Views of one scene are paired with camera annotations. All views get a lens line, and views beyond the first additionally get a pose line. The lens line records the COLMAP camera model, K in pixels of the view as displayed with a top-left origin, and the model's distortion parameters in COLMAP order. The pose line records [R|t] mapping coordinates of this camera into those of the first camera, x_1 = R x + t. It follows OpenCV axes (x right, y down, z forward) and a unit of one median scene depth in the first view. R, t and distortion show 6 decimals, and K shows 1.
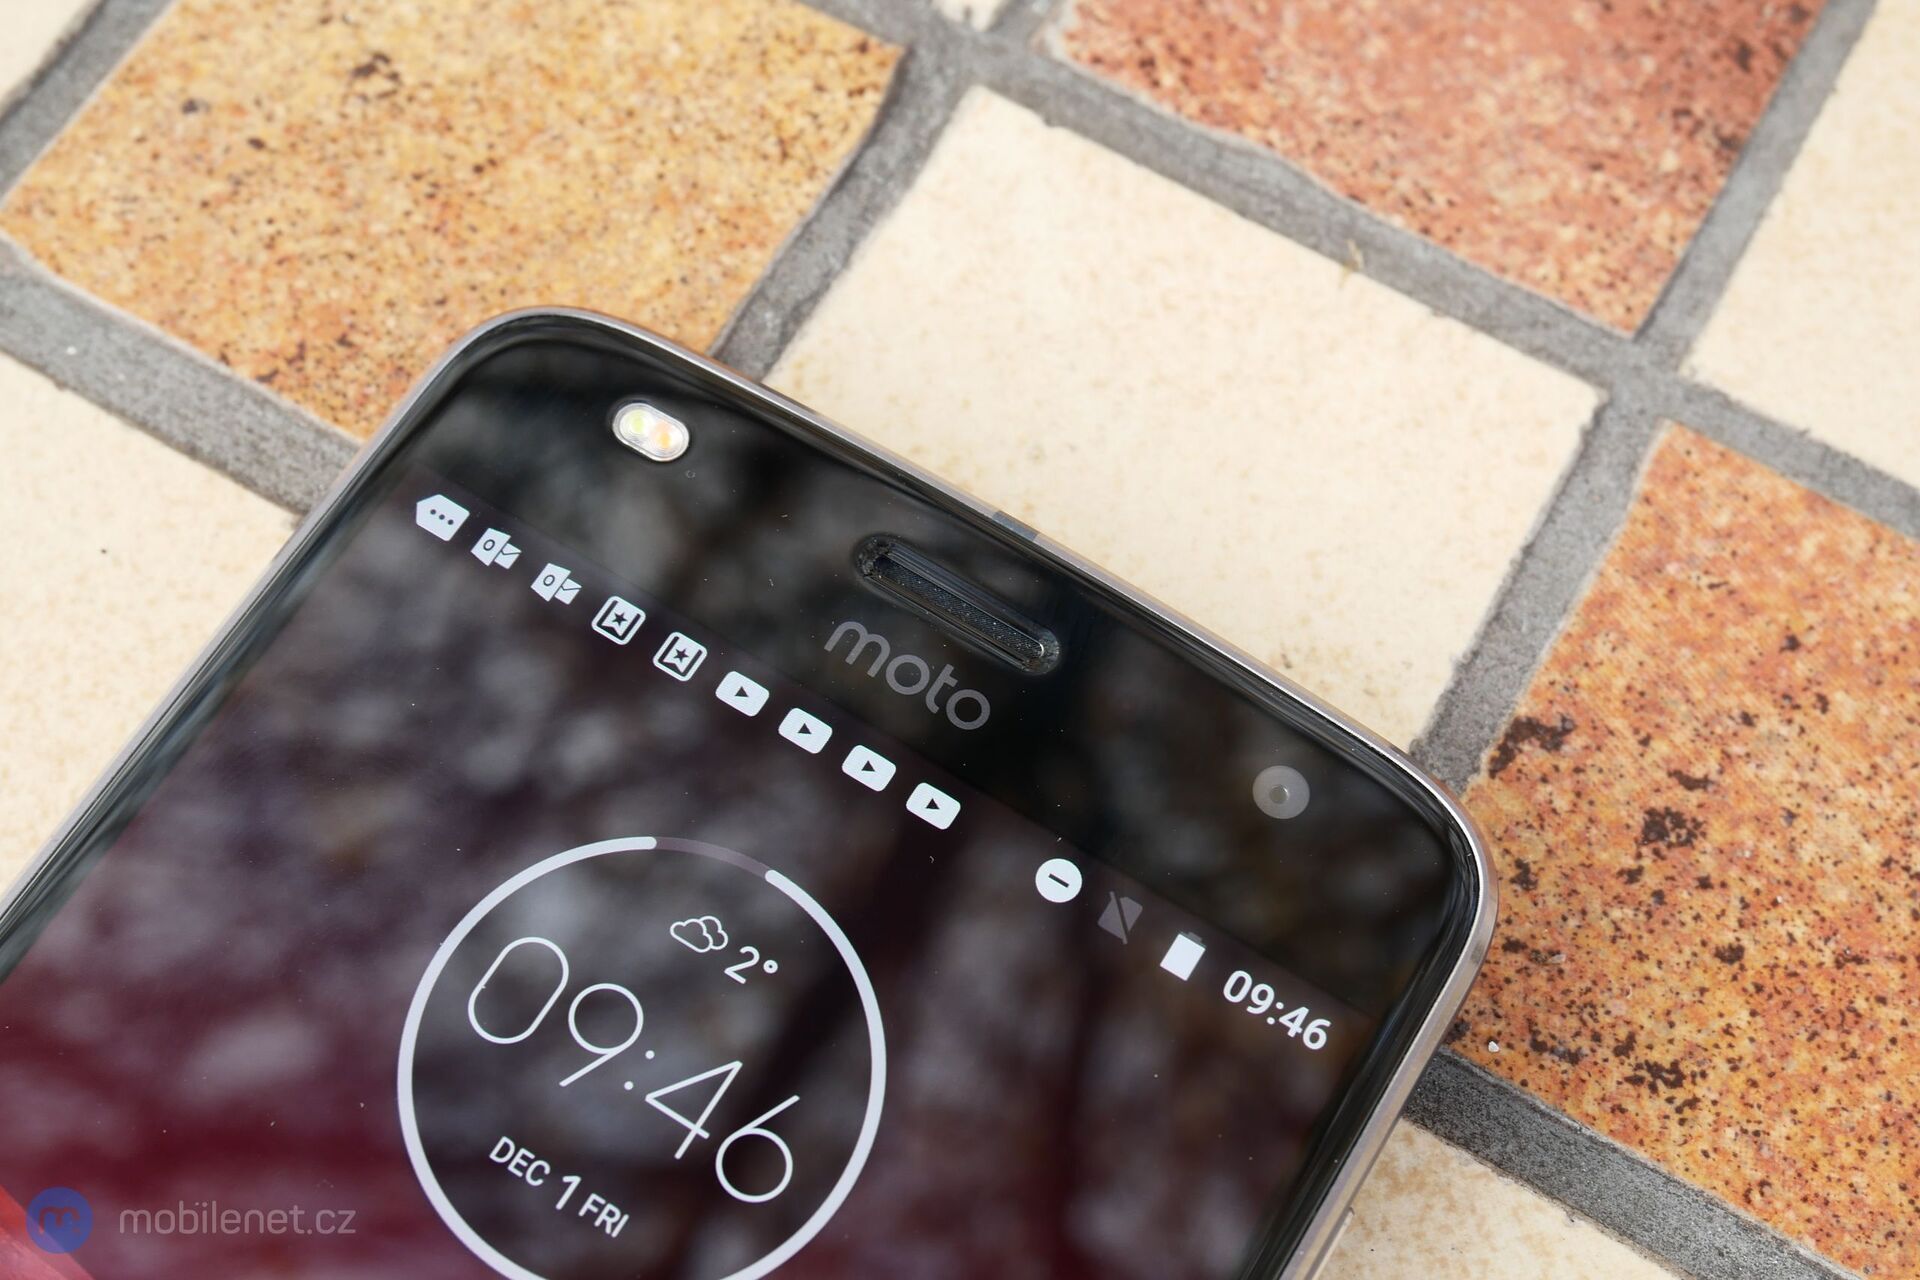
lens RADIAL K [[2436.5, 0, 960.0], [0, 2436.5, 640.0], [0, 0, 1]] dist [-0.010388, -0.003303]
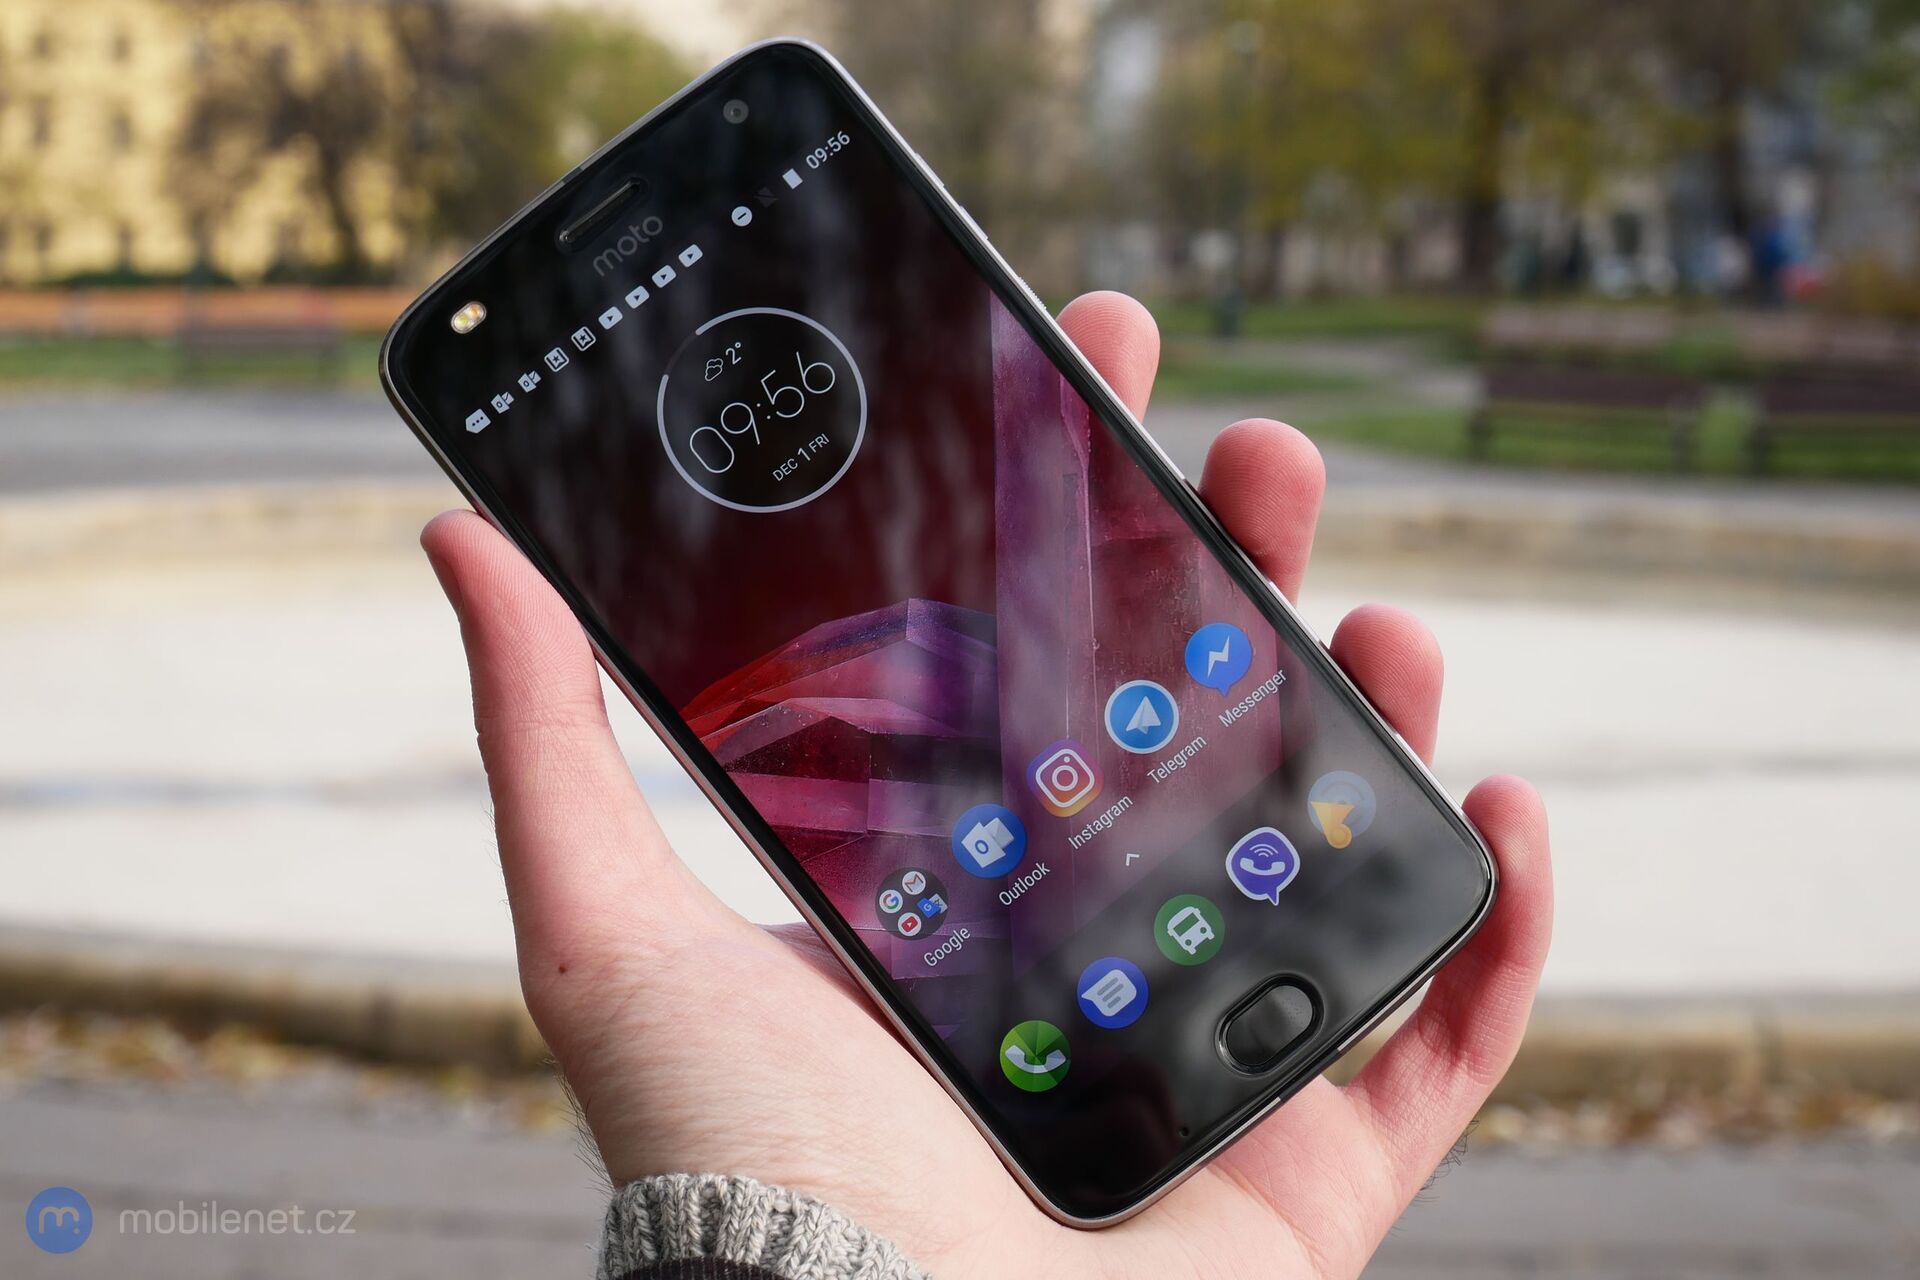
lens RADIAL K [[2888.2, 0, 881.8], [0, 2888.2, 641.1], [0, 0, 1]] dist [0.006646, -0.001424]
pose [[0.324394, -0.931160, 0.166464, -0.819499], [0.868437, 0.362929, 0.337785, -0.616408], [-0.374946, 0.034988, 0.926386, -1.684160]]
